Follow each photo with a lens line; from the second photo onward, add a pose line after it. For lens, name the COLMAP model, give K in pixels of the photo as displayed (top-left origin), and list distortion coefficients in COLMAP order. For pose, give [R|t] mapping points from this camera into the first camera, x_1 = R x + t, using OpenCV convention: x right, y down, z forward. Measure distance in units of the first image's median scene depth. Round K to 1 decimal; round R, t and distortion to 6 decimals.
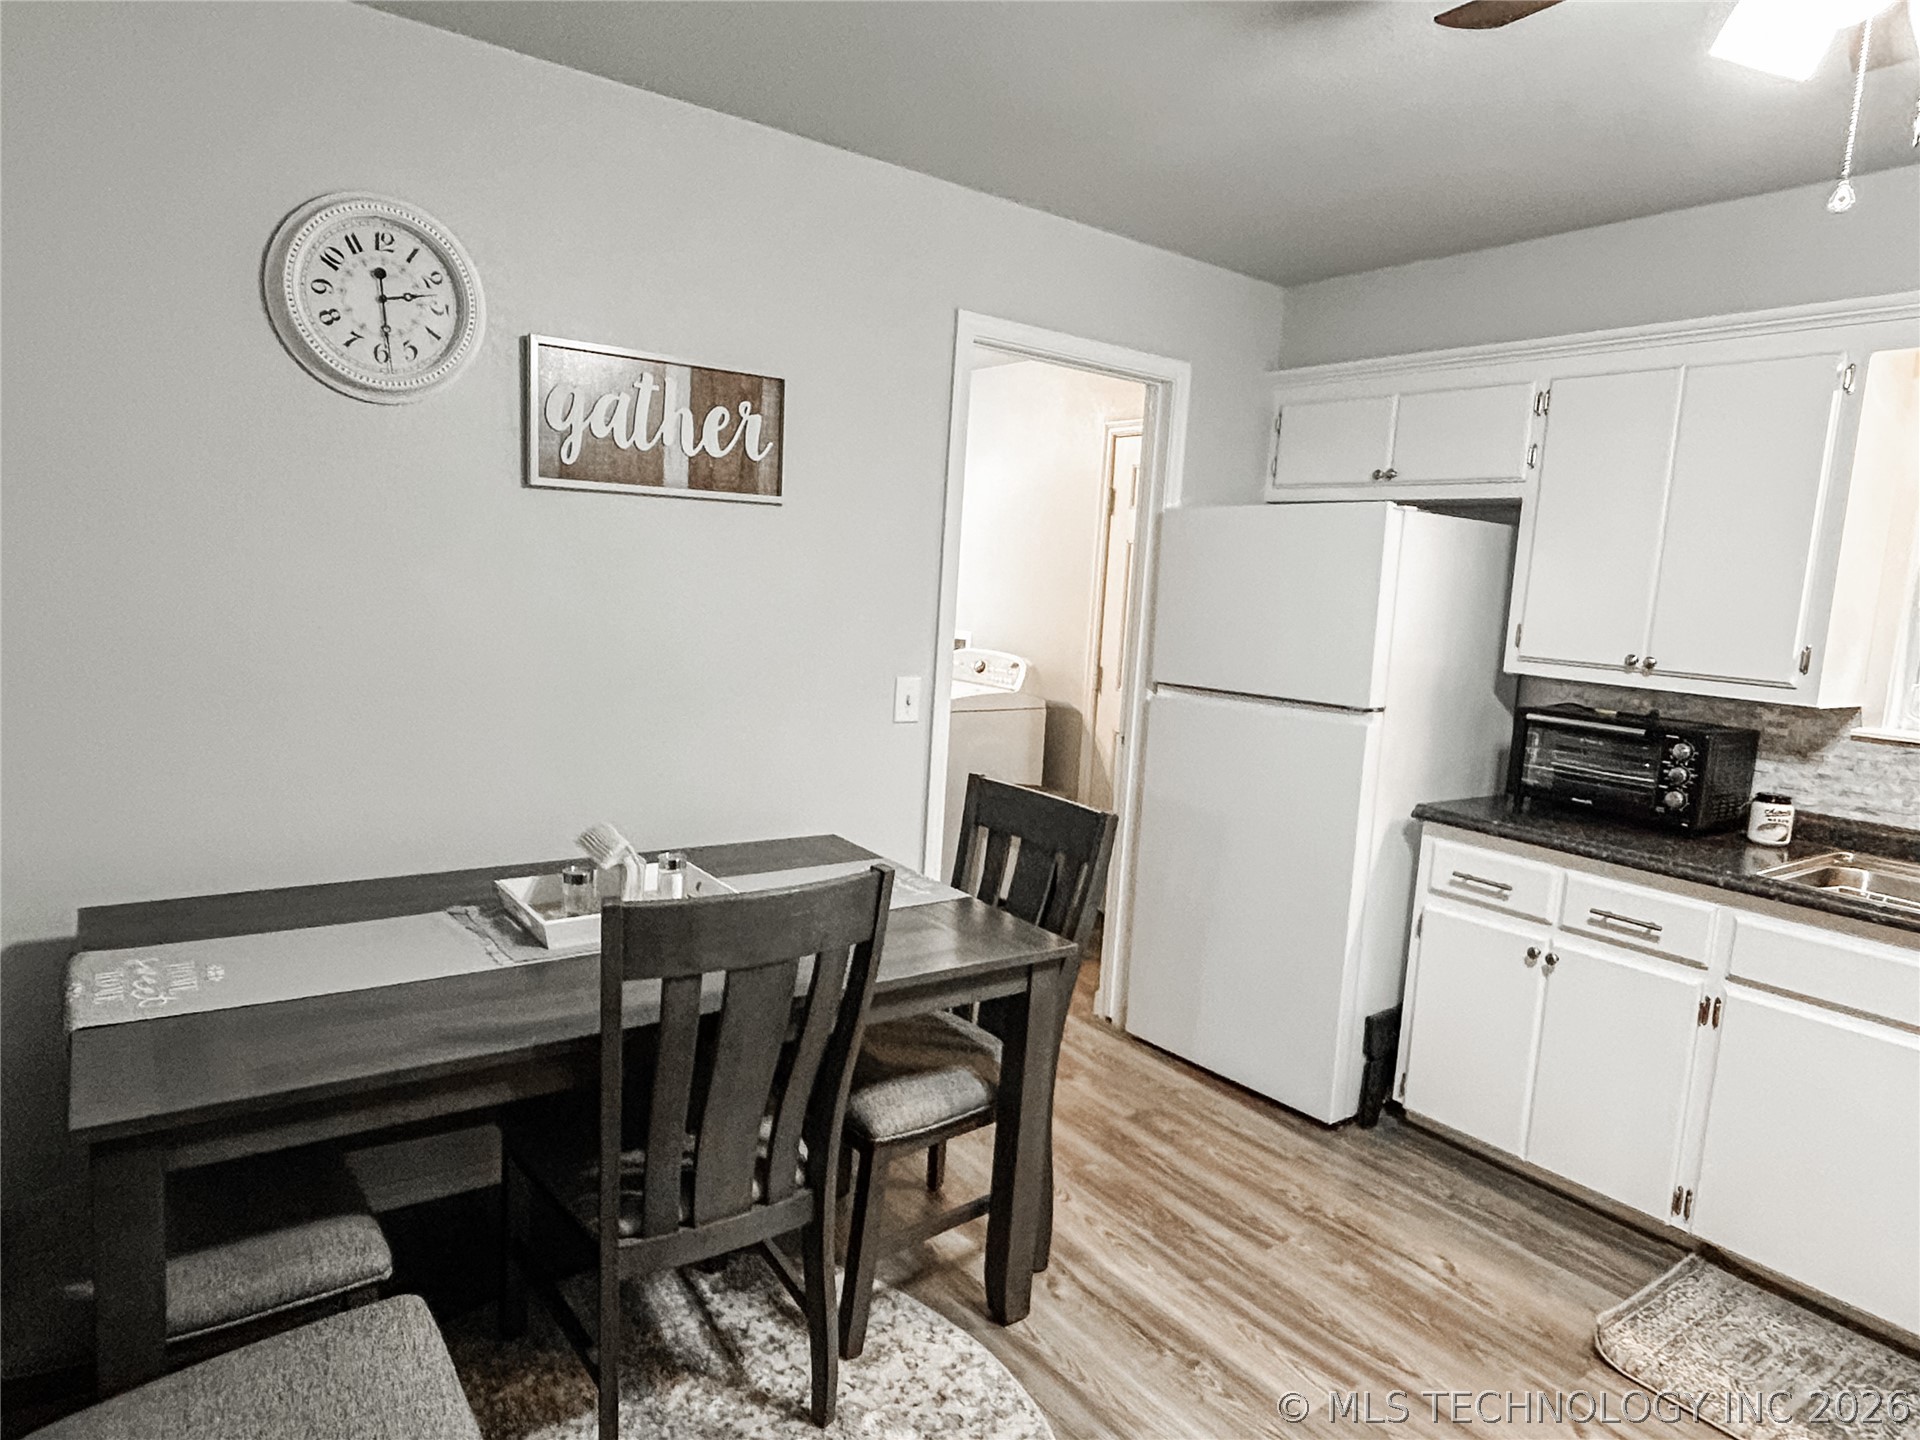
lens RADIAL K [[1157.5, 0, 952.6], [0, 1157.5, 721.8], [0, 0, 1]] dist [-0.003510, 0.001127]
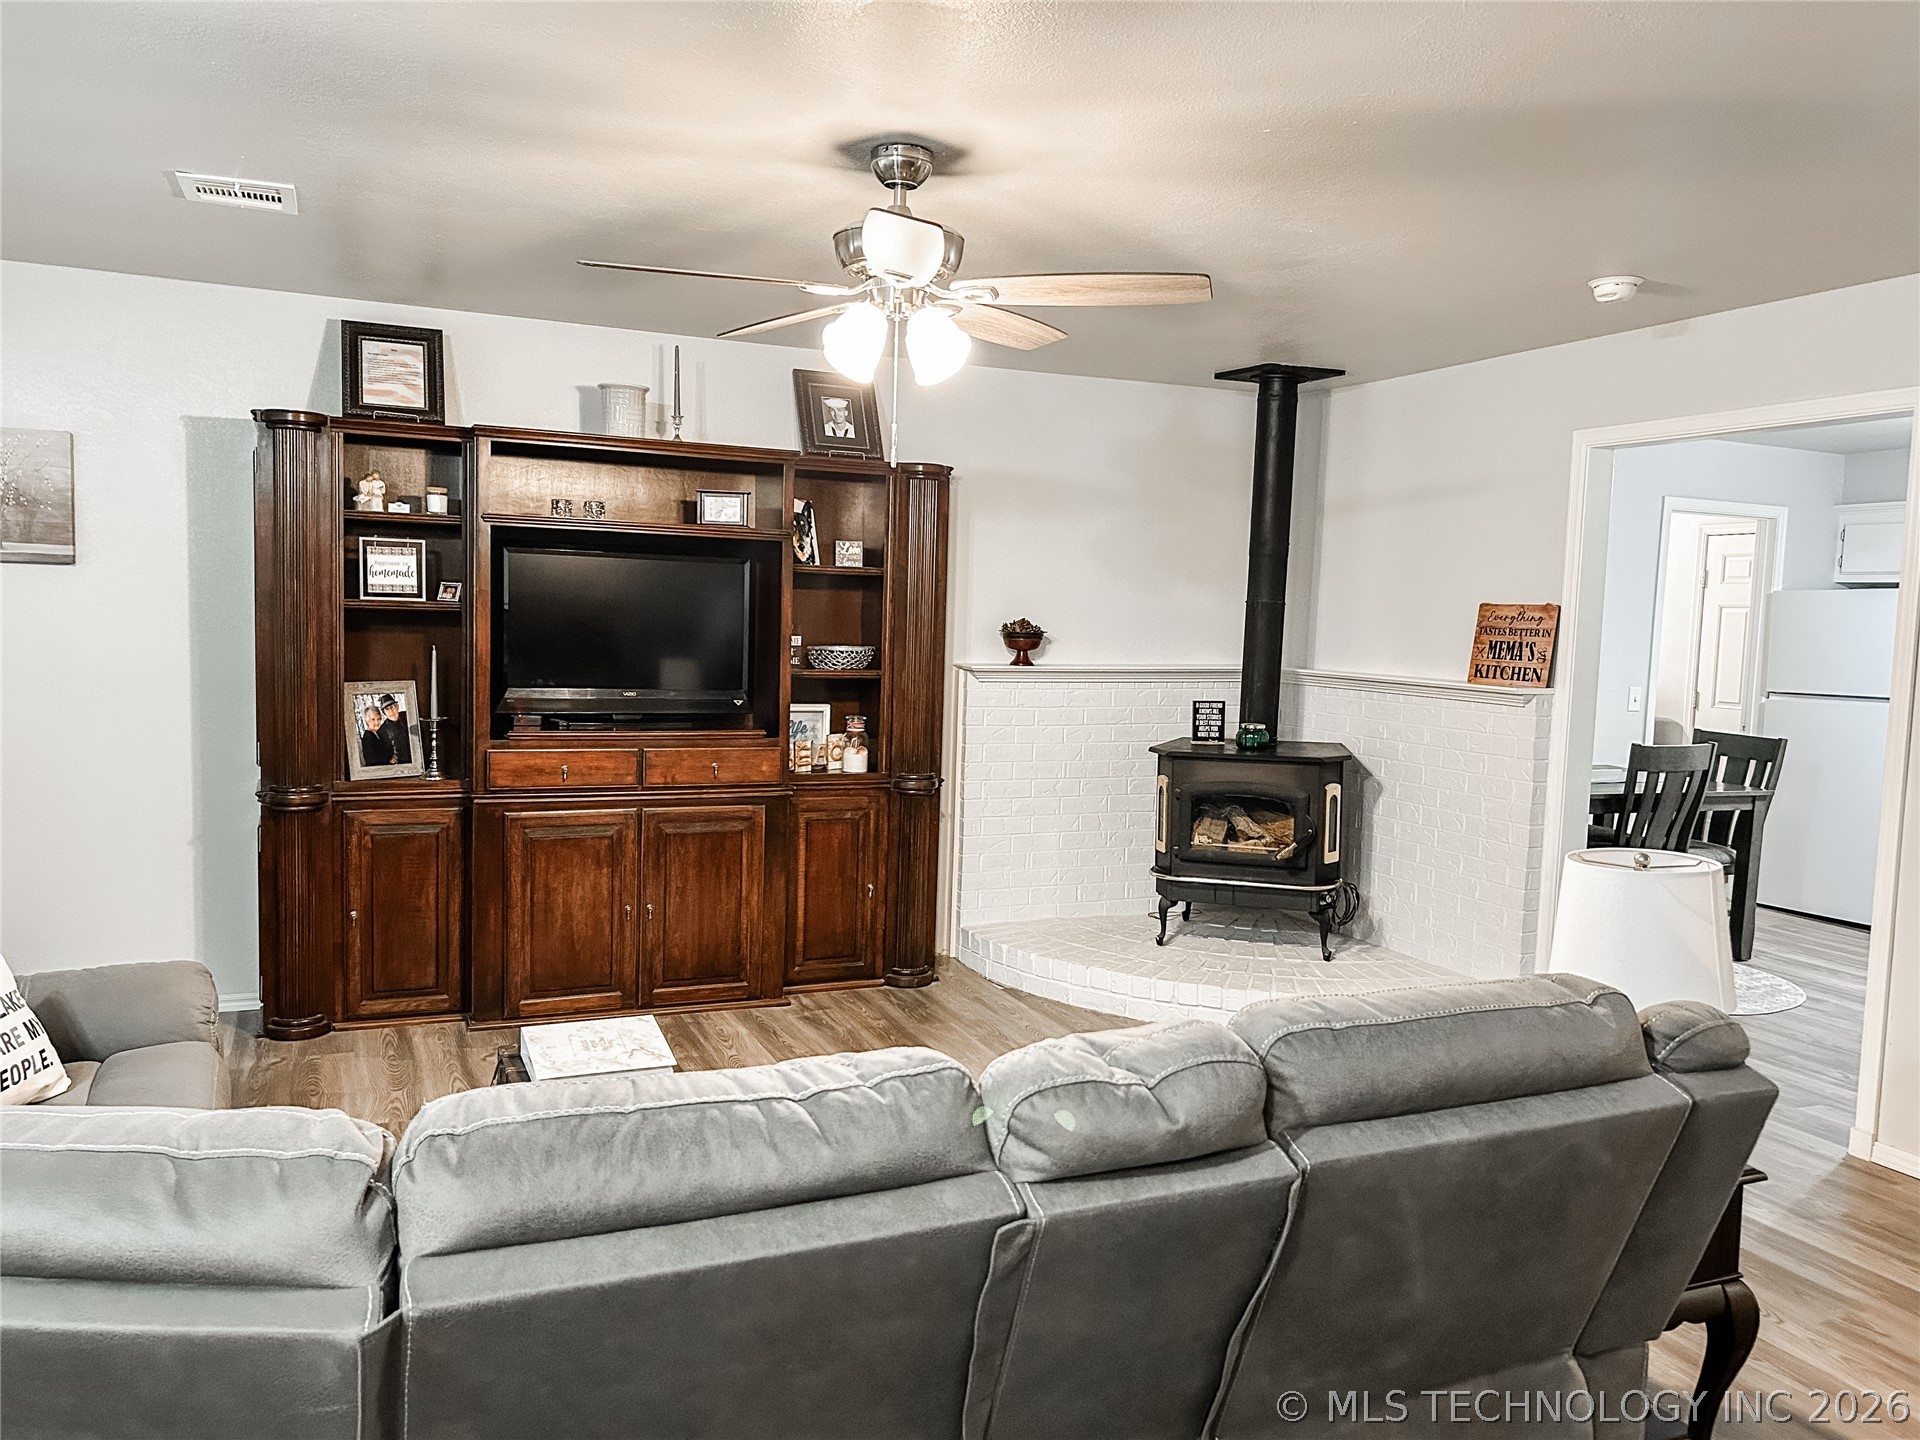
lens RADIAL K [[1438.0, 0, 963.3], [0, 1438.0, 723.5], [0, 0, 1]] dist [0.066852, -0.074334]
pose [[0.975874, -0.011689, -0.218023, -0.652462], [-0.001616, 0.998152, -0.060748, 0.183665], [0.218330, 0.059634, 0.974051, -1.707360]]
